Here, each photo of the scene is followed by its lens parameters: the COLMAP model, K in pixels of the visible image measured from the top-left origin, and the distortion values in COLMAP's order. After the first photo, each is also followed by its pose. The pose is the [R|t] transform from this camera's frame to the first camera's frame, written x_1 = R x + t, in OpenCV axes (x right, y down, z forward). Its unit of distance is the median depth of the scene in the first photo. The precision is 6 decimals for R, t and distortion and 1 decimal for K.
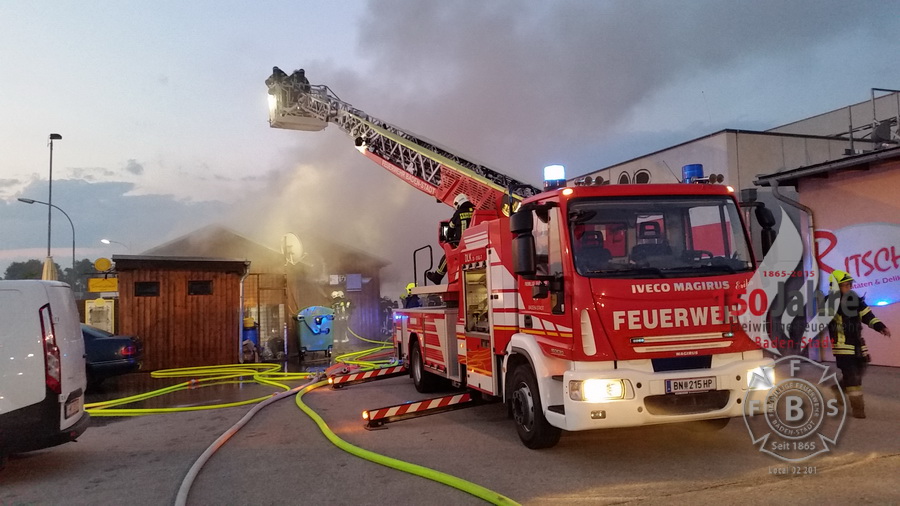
lens RADIAL K [[781.1, 0, 468.8], [0, 781.1, 255.5], [0, 0, 1]] dist [0.196803, -0.529685]
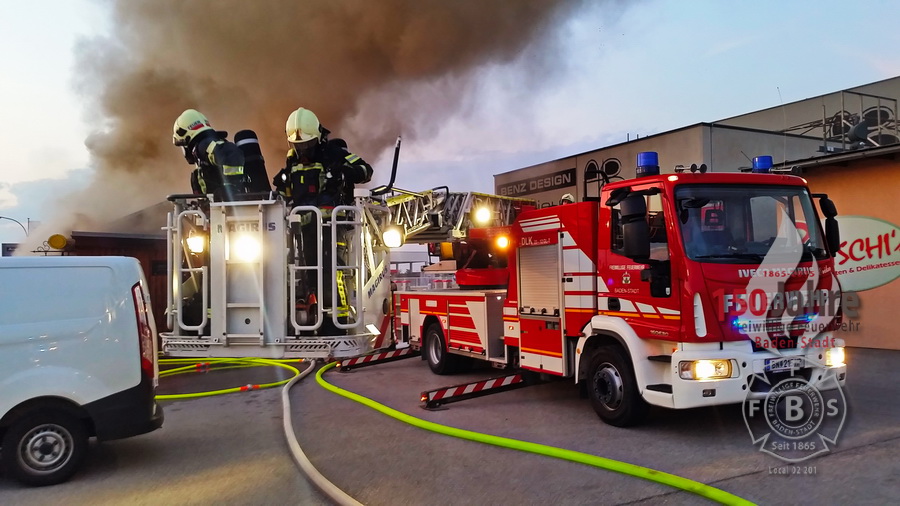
lens RADIAL K [[781.1, 0, 468.8], [0, 781.1, 255.5], [0, 0, 1]] dist [0.196803, -0.529685]
pose [[0.989752, 0.015347, 0.141972, -0.242755], [-0.018022, 0.999683, 0.017576, 0.005509], [-0.141657, -0.019954, 0.989715, 0.007942]]
